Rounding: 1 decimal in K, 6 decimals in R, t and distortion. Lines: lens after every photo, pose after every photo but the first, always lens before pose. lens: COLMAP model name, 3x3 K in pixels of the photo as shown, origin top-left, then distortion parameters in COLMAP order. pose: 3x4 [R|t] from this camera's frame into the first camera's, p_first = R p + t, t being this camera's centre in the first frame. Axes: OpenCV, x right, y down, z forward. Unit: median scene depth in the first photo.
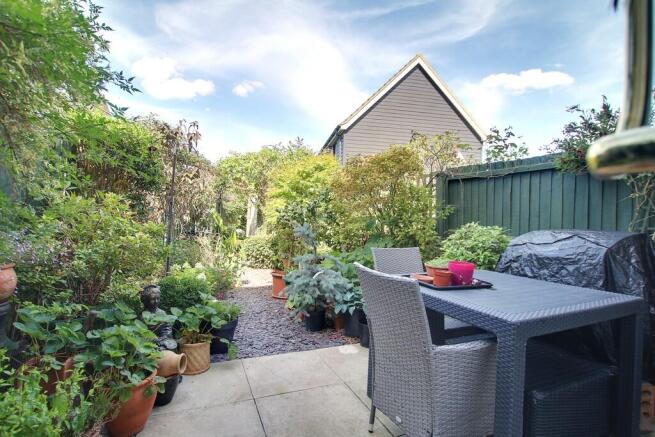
lens RADIAL K [[341.5, 0, 327.2], [0, 341.5, 219.1], [0, 0, 1]] dist [-0.002978, -0.000058]
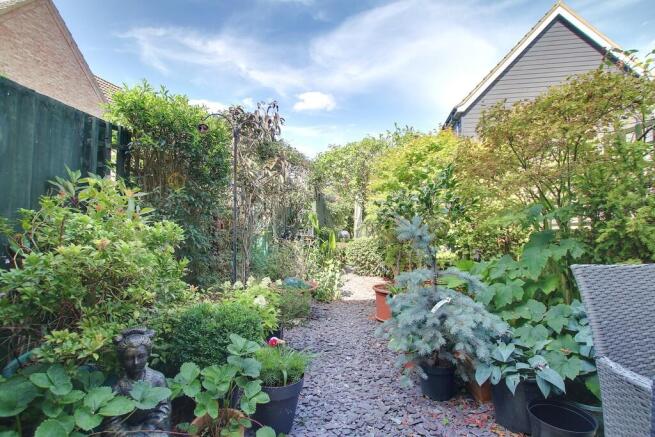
lens RADIAL K [[320.6, 0, 327.0], [0, 320.6, 220.9], [0, 0, 1]] dist [-0.032665, 0.000678]
pose [[0.939836, -0.034051, -0.339924, -0.013288], [0.033630, 0.999409, -0.007132, 0.011710], [0.339966, -0.004728, 0.940426, 0.291791]]
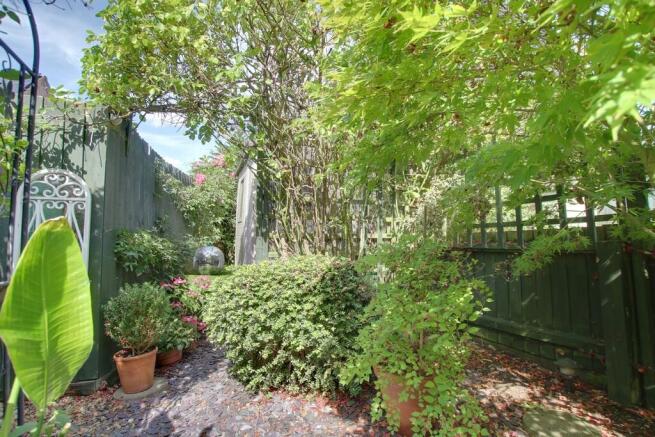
lens RADIAL K [[306.5, 0, 325.9], [0, 306.5, 219.5], [0, 0, 1]] dist [-0.002530, -0.000092]
pose [[0.999028, -0.036136, 0.025235, -0.229163], [0.037865, 0.996703, -0.071753, 0.046576], [-0.022559, 0.072639, 0.997103, 1.097078]]
